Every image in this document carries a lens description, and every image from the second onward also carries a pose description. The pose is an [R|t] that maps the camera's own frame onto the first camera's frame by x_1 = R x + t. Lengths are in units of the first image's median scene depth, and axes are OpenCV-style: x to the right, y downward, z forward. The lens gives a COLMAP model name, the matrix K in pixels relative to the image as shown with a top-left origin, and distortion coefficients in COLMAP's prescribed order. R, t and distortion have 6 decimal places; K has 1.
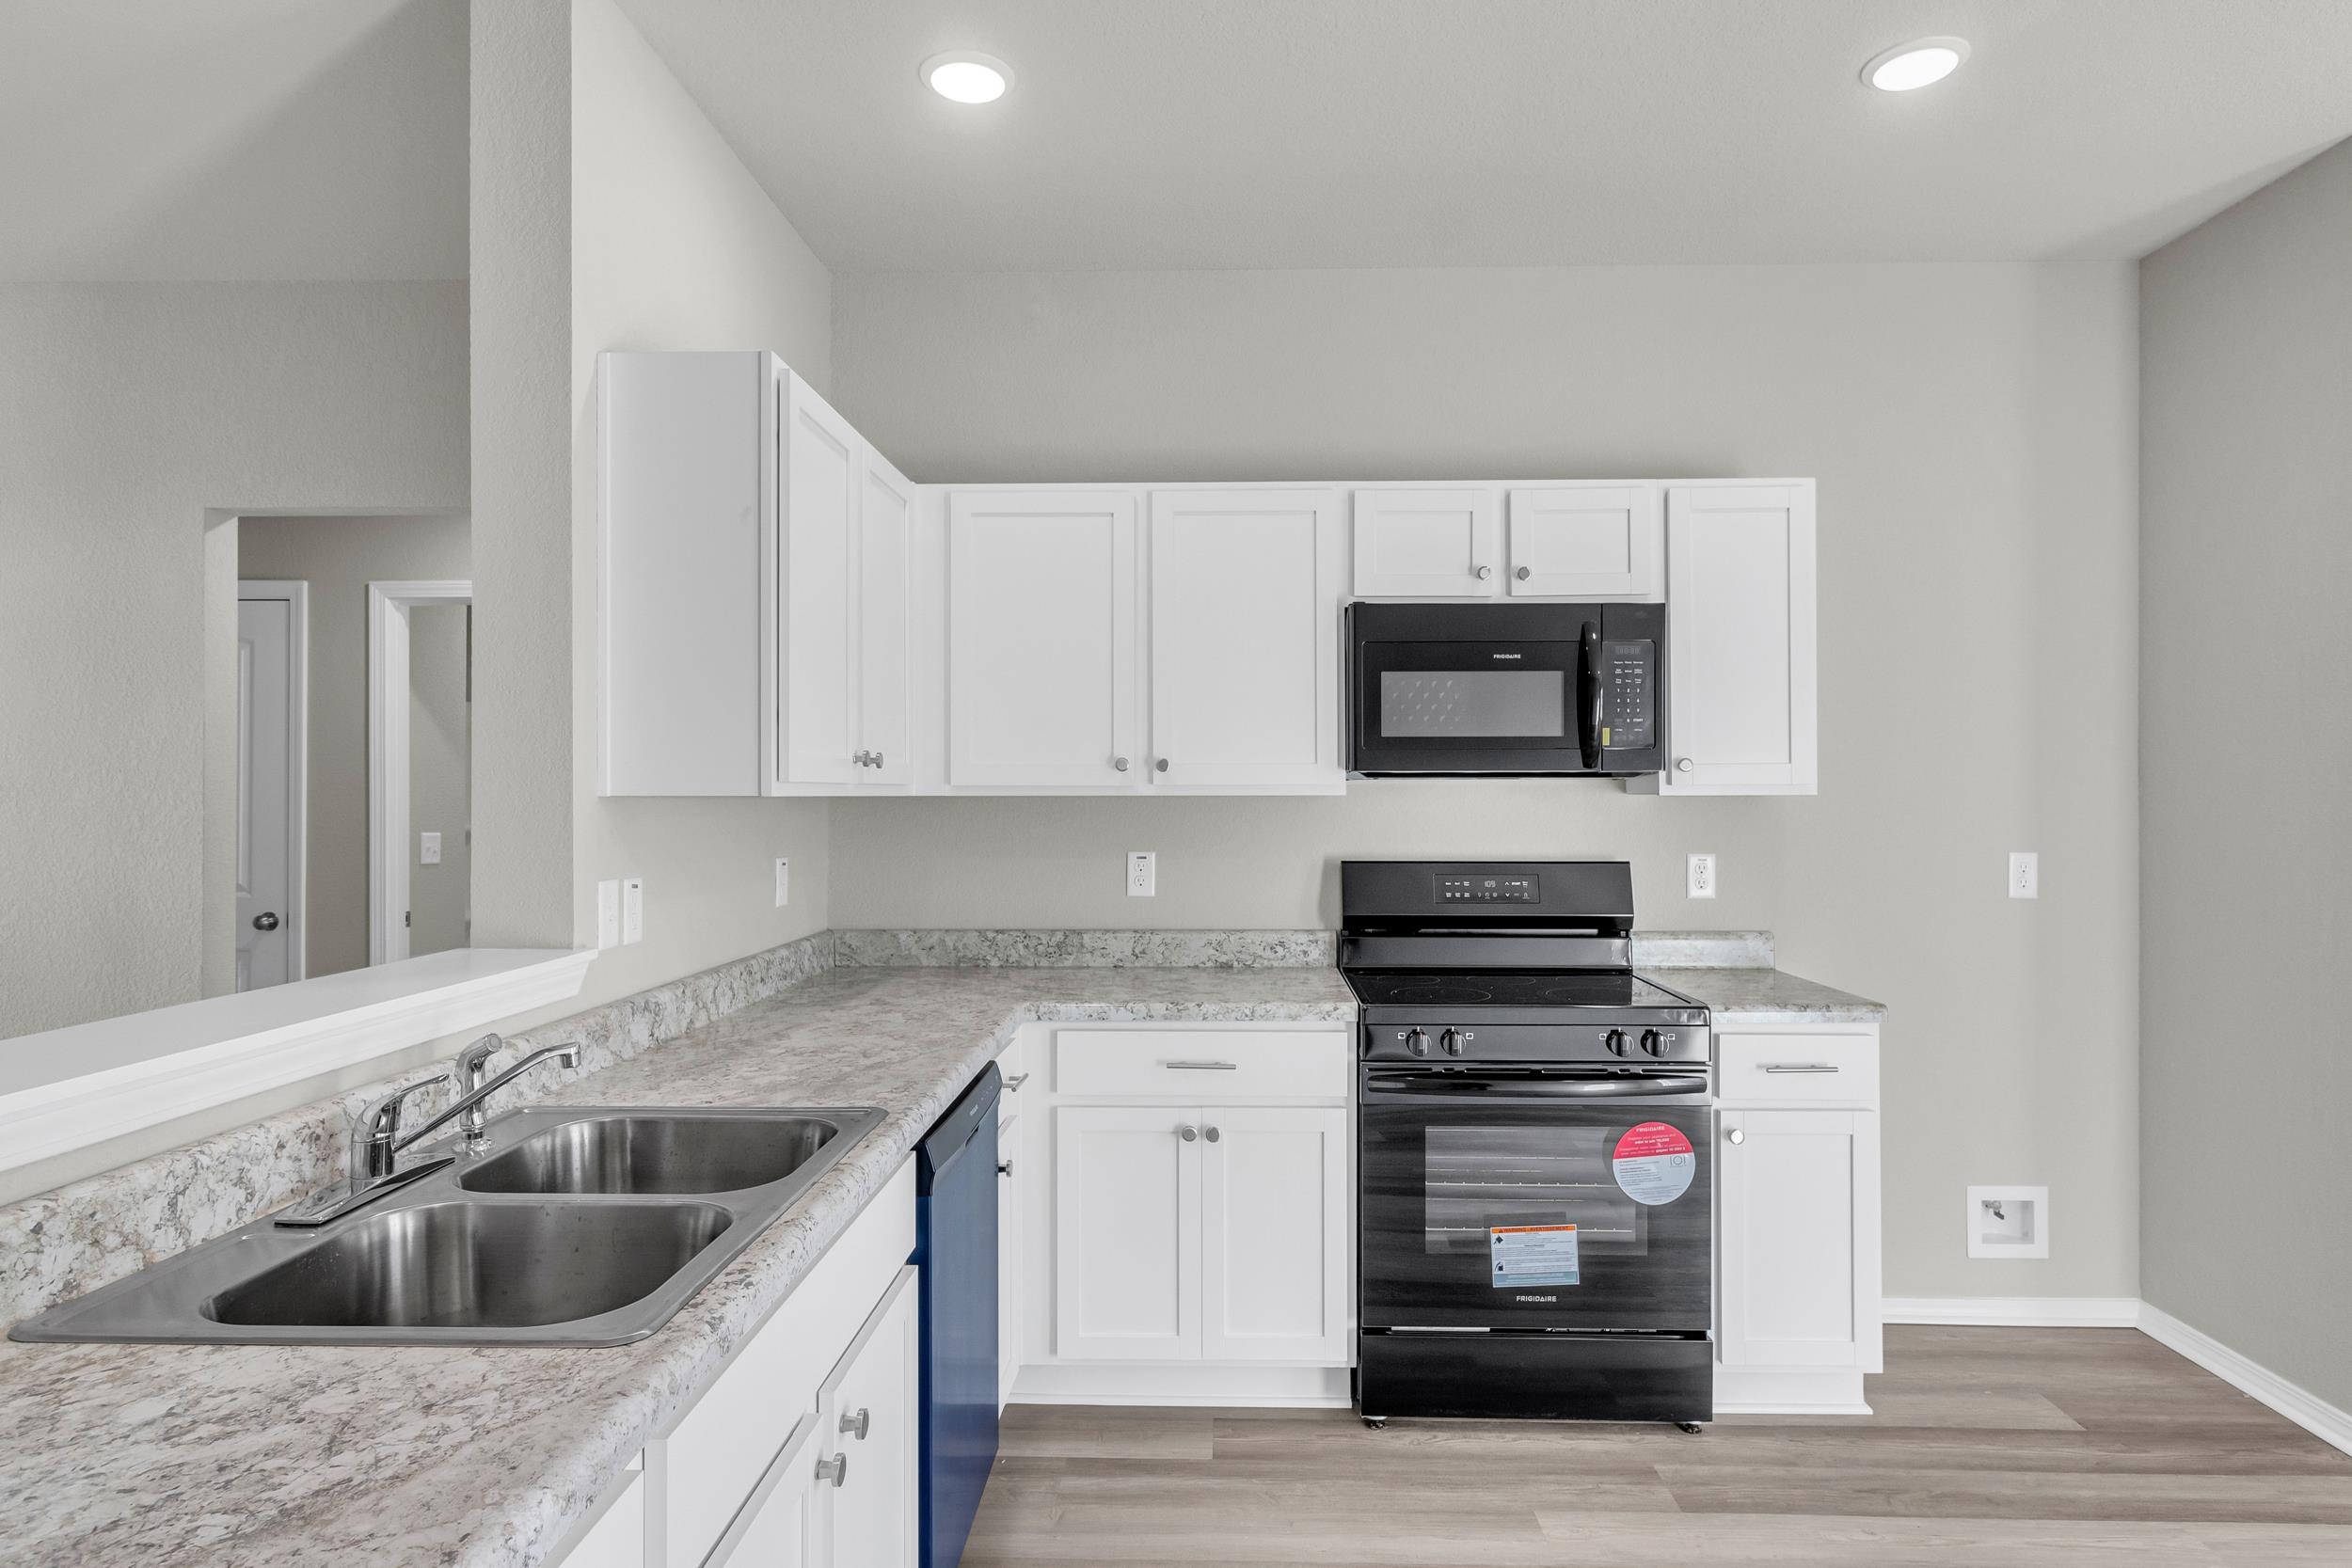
lens RADIAL K [[1289.0, 0, 1213.9], [0, 1289.0, 801.4], [0, 0, 1]] dist [0.004191, -0.010058]
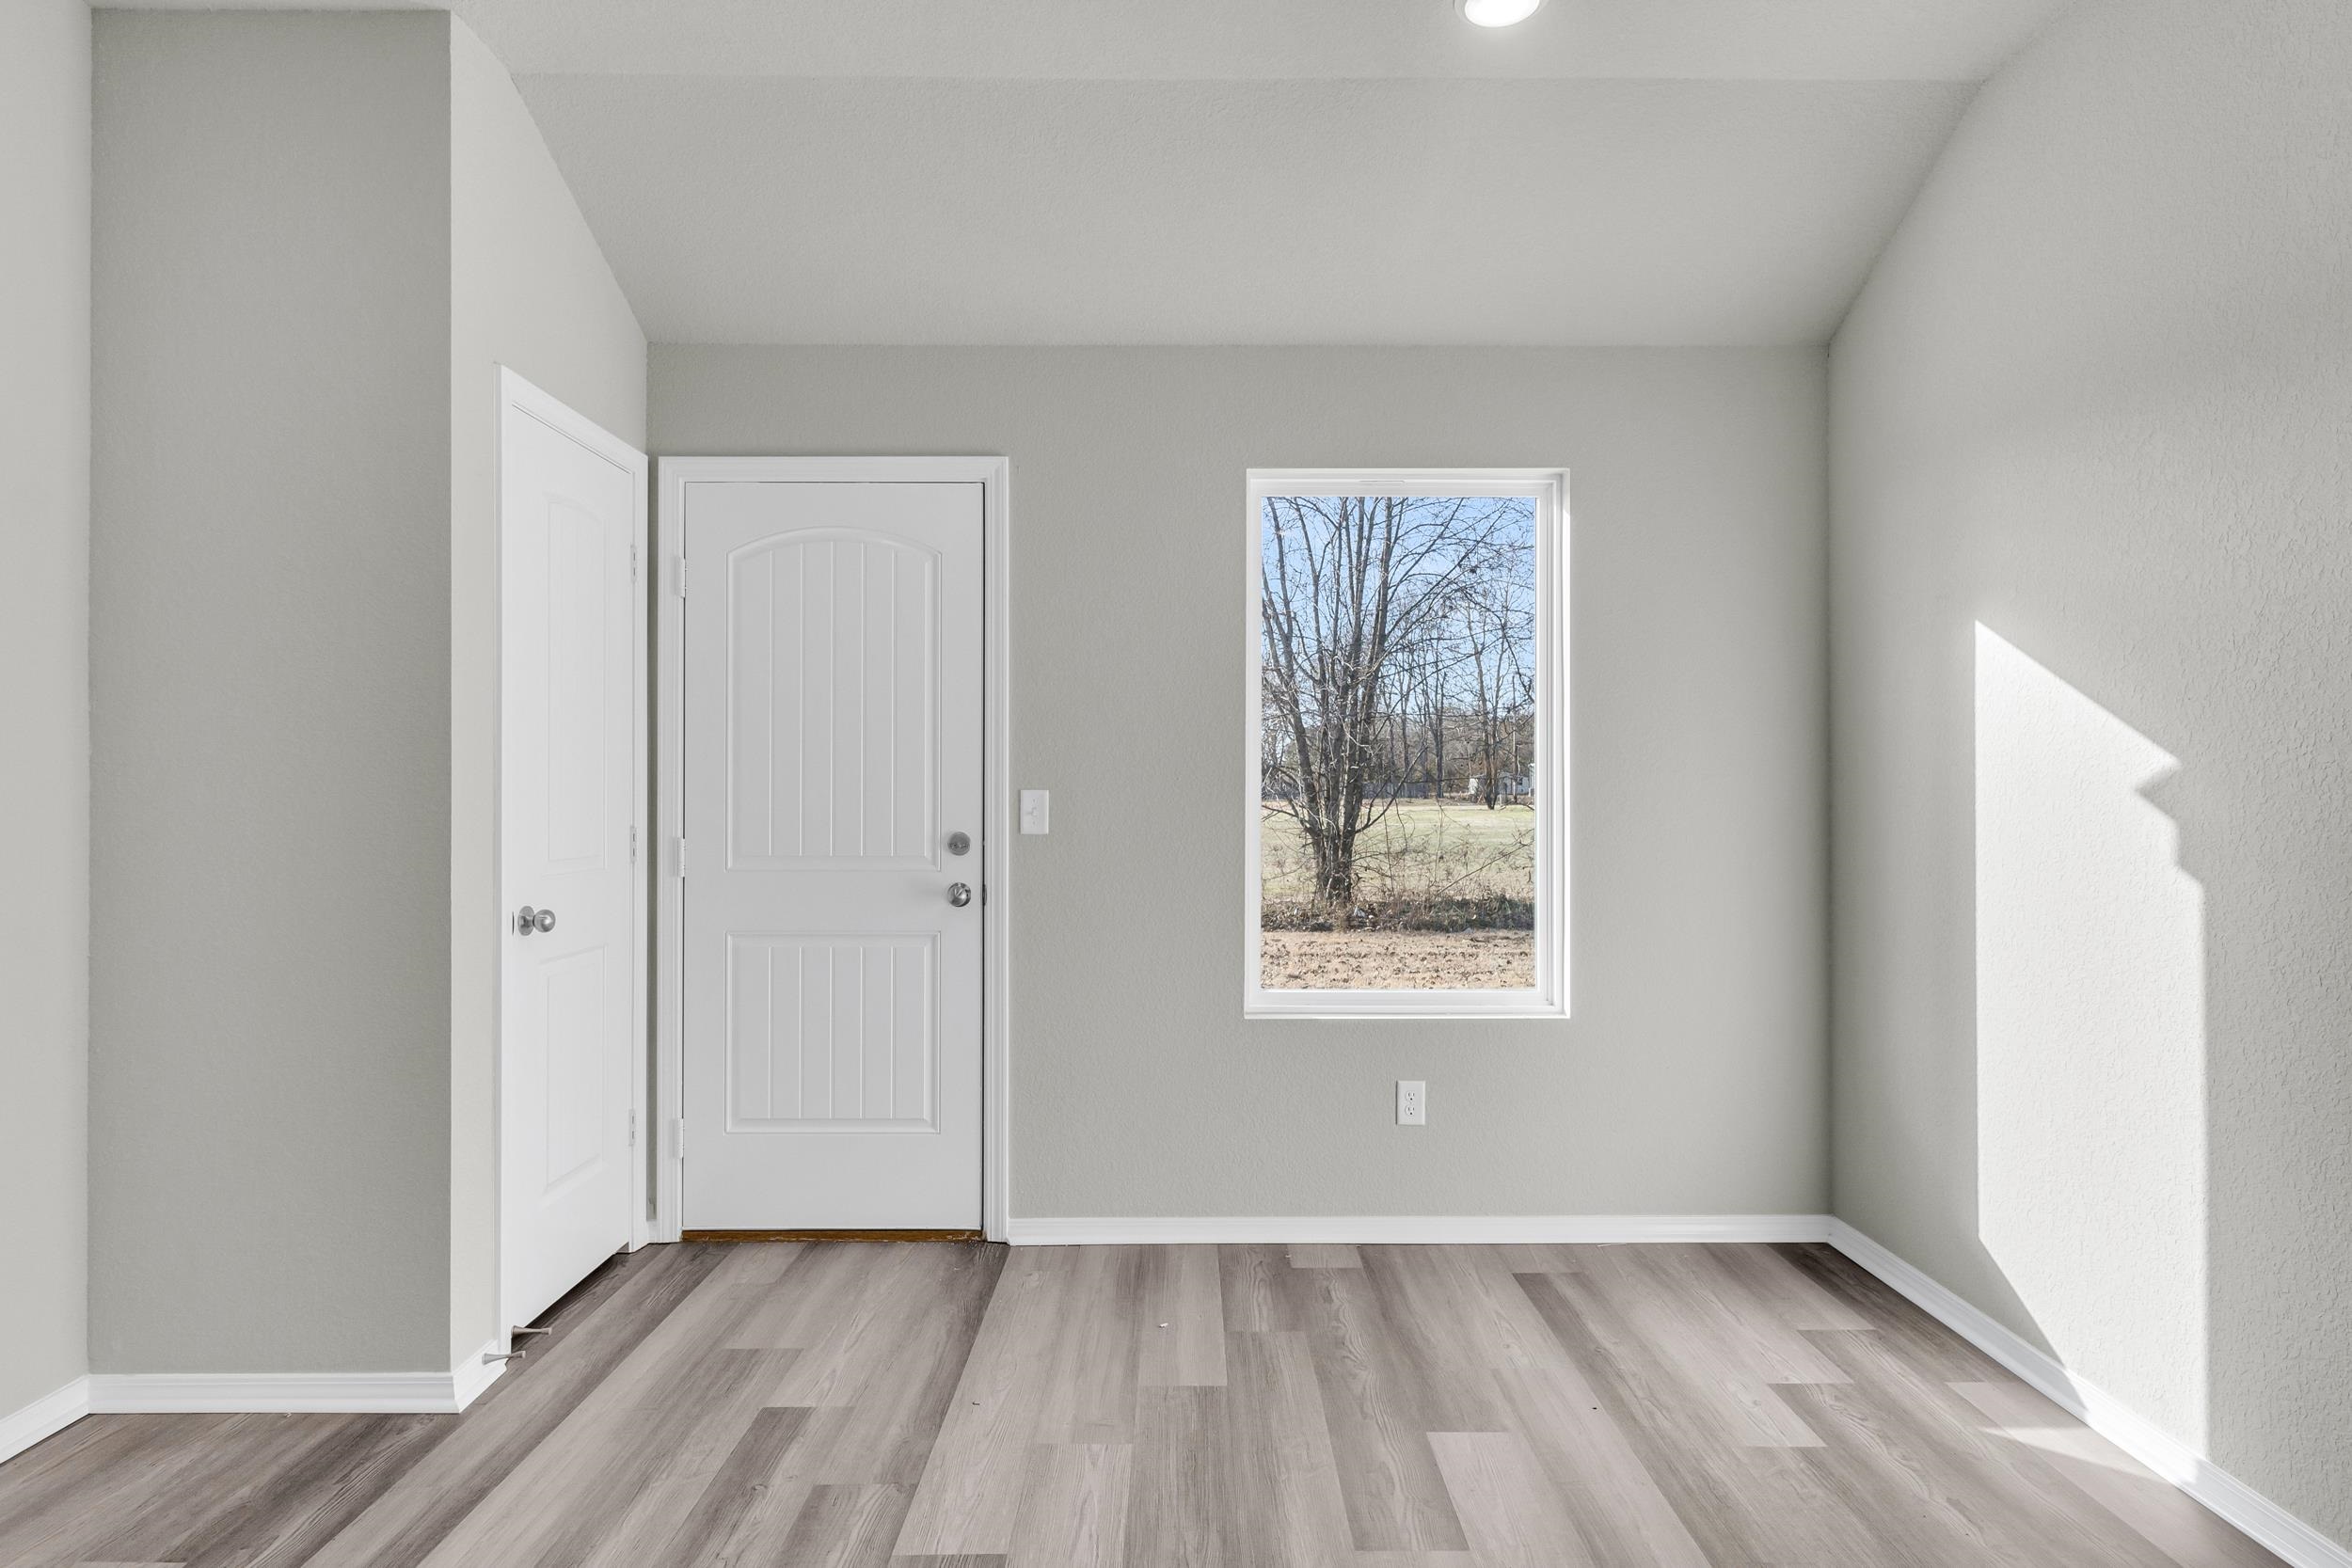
lens RADIAL K [[1272.1, 0, 1176.9], [0, 1272.1, 778.9], [0, 0, 1]] dist [-0.011911, 0.002660]
pose [[-0.034786, 0.009518, 0.999349, -0.063369], [-0.000553, 0.999954, -0.009543, 0.051454], [-0.999395, -0.000884, -0.034779, 0.474940]]
